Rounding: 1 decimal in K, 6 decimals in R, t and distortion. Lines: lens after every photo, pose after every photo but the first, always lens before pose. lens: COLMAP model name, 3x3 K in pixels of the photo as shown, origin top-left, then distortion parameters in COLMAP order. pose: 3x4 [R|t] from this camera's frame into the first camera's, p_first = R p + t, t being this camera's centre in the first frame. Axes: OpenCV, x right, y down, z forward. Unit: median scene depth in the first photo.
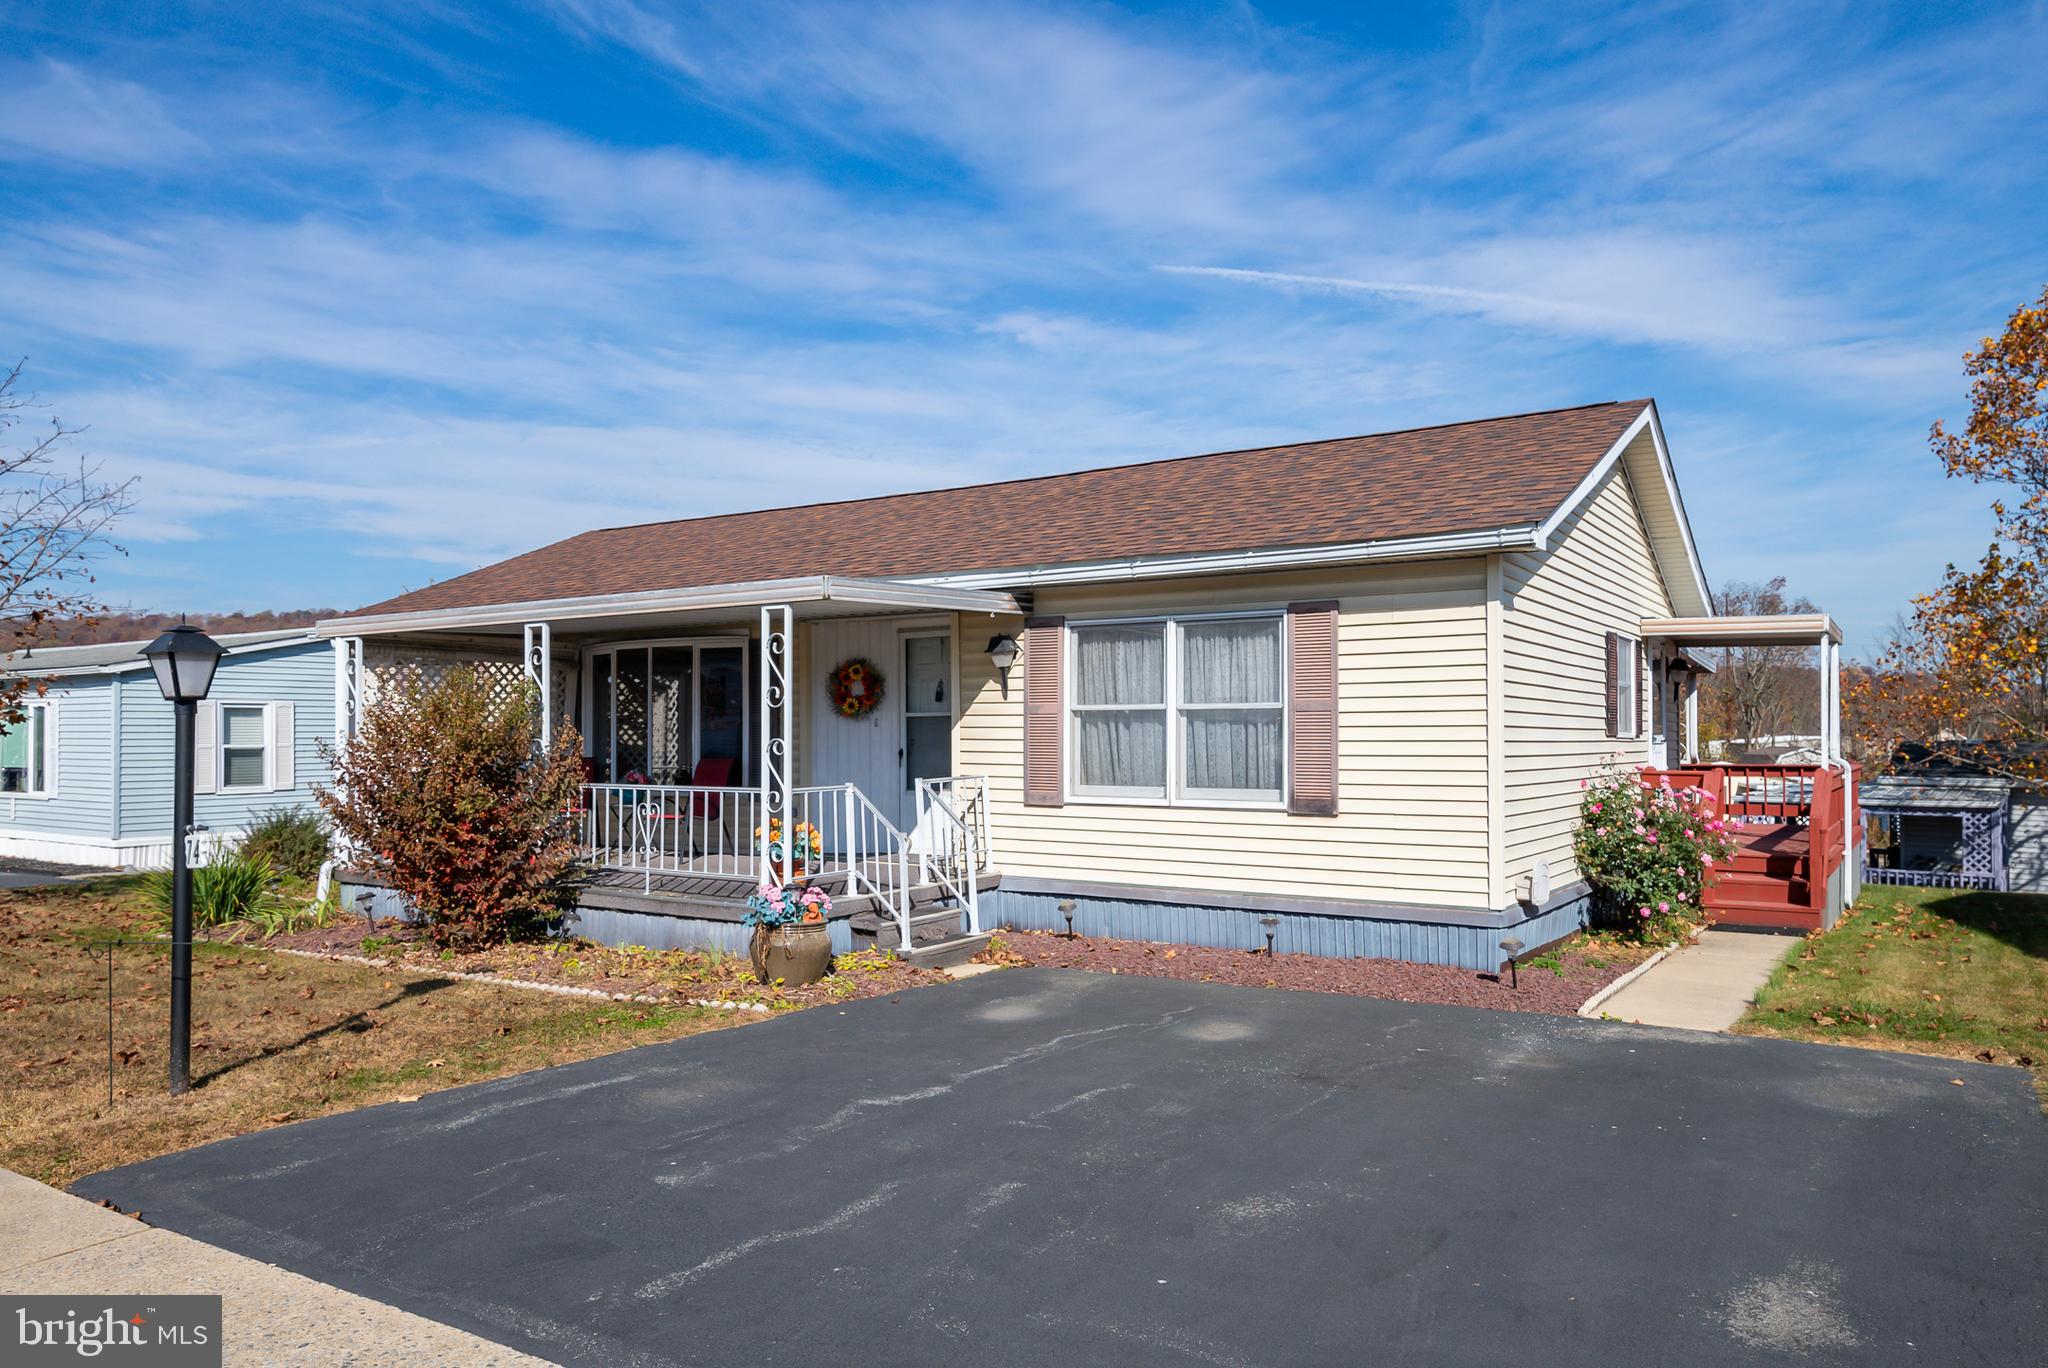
lens RADIAL K [[1319.1, 0, 1024.0], [0, 1319.1, 684.0], [0, 0, 1]] dist [0.000177, 0.000163]
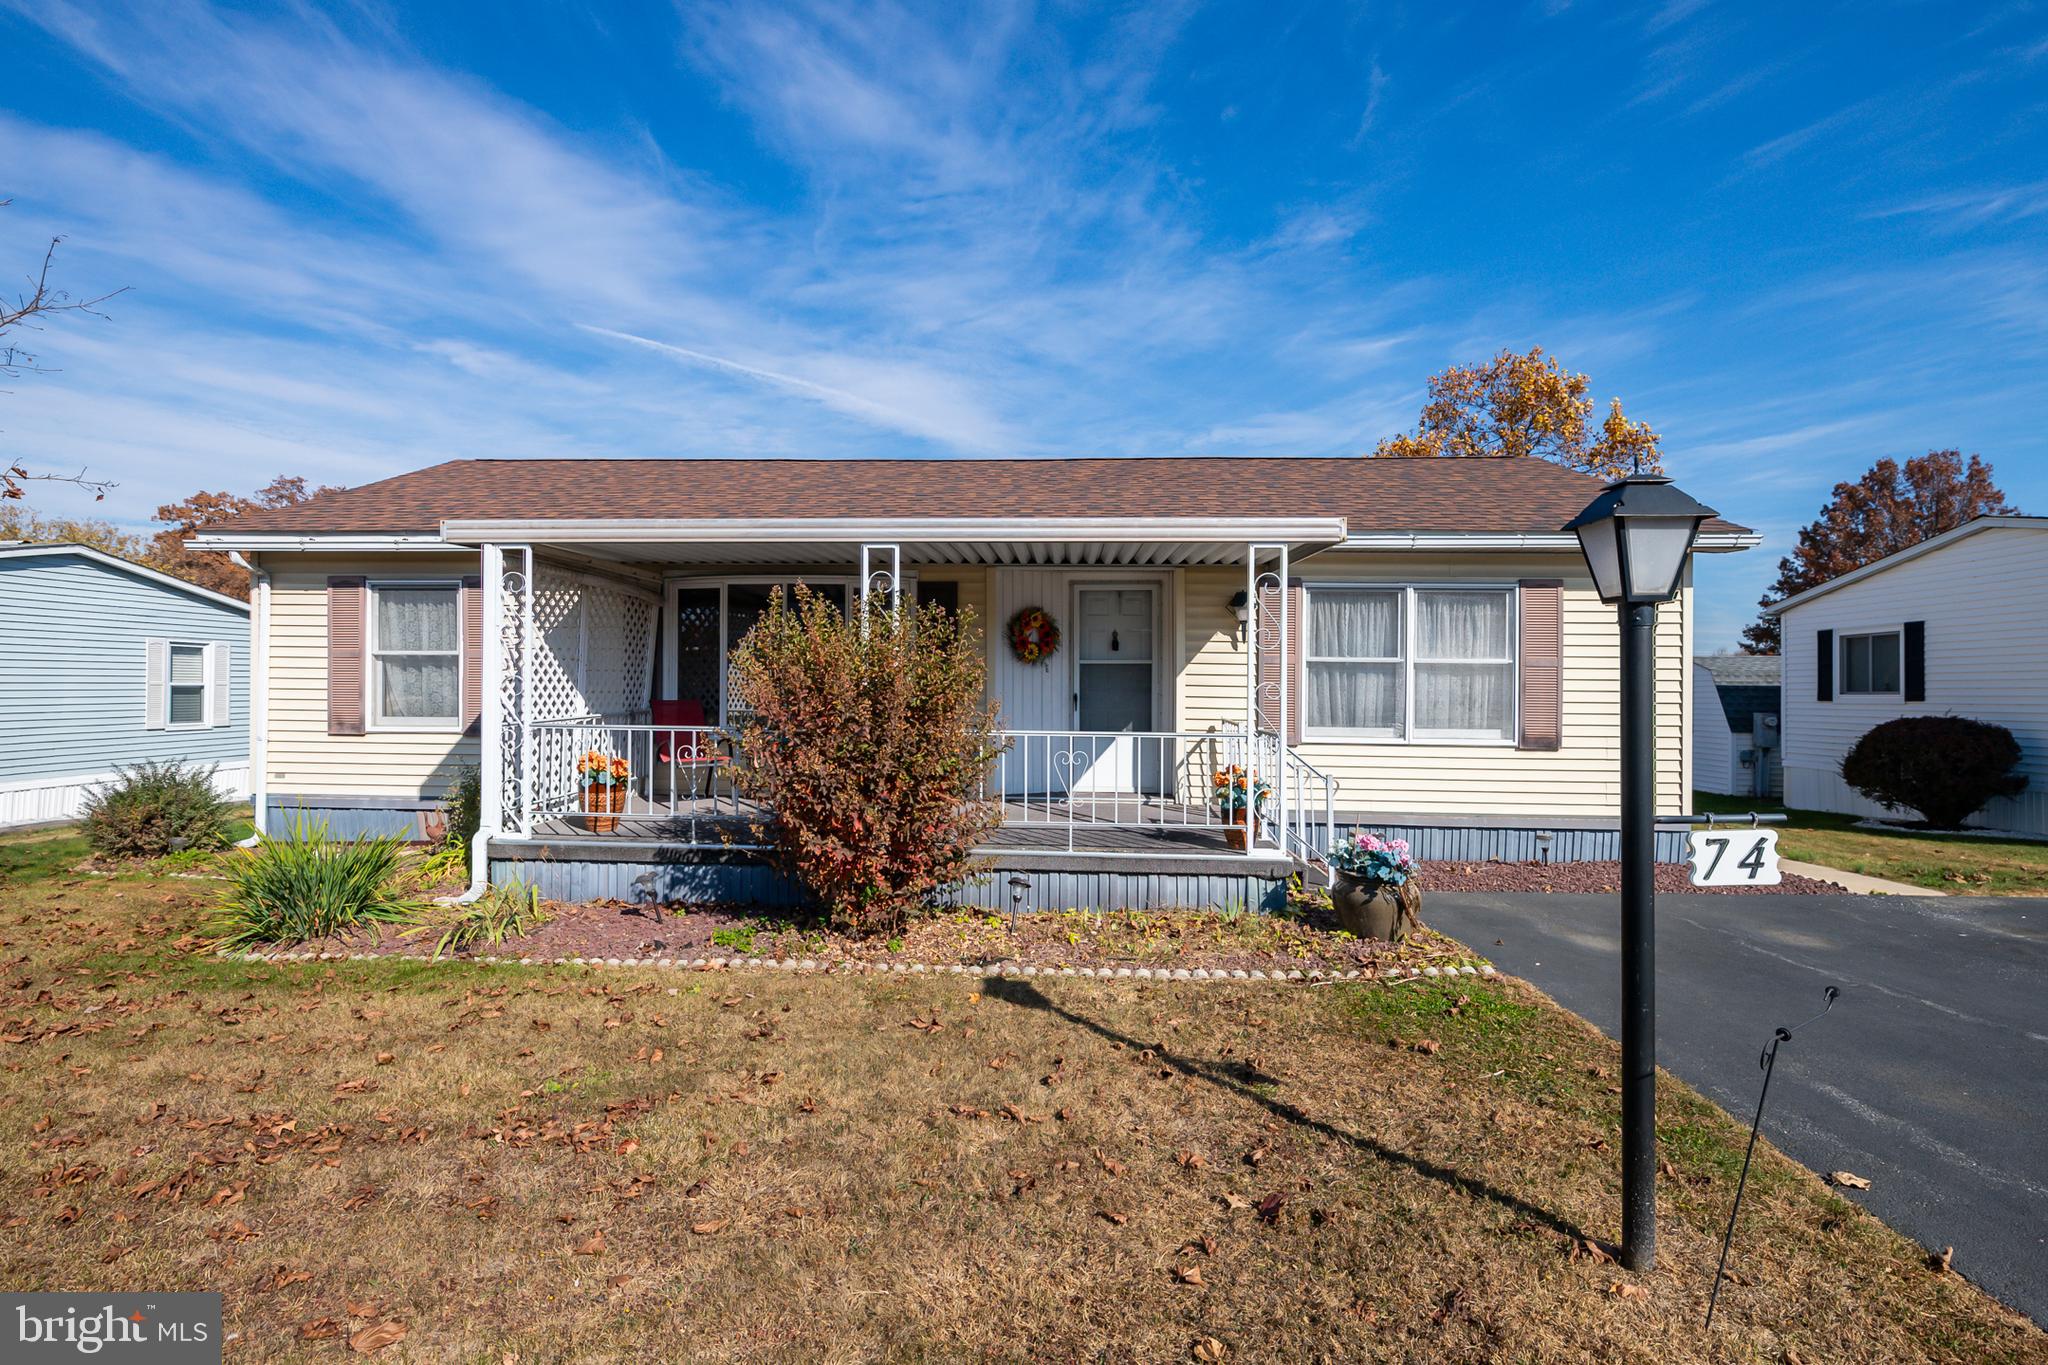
lens RADIAL K [[947.9, 0, 1024.0], [0, 947.9, 682.5], [0, 0, 1]] dist [0.000765, -0.000046]
pose [[0.873633, 0.014601, 0.486366, -0.551410], [-0.032139, 0.999098, 0.027737, 0.022502], [-0.485523, -0.039864, 0.873315, 0.387452]]
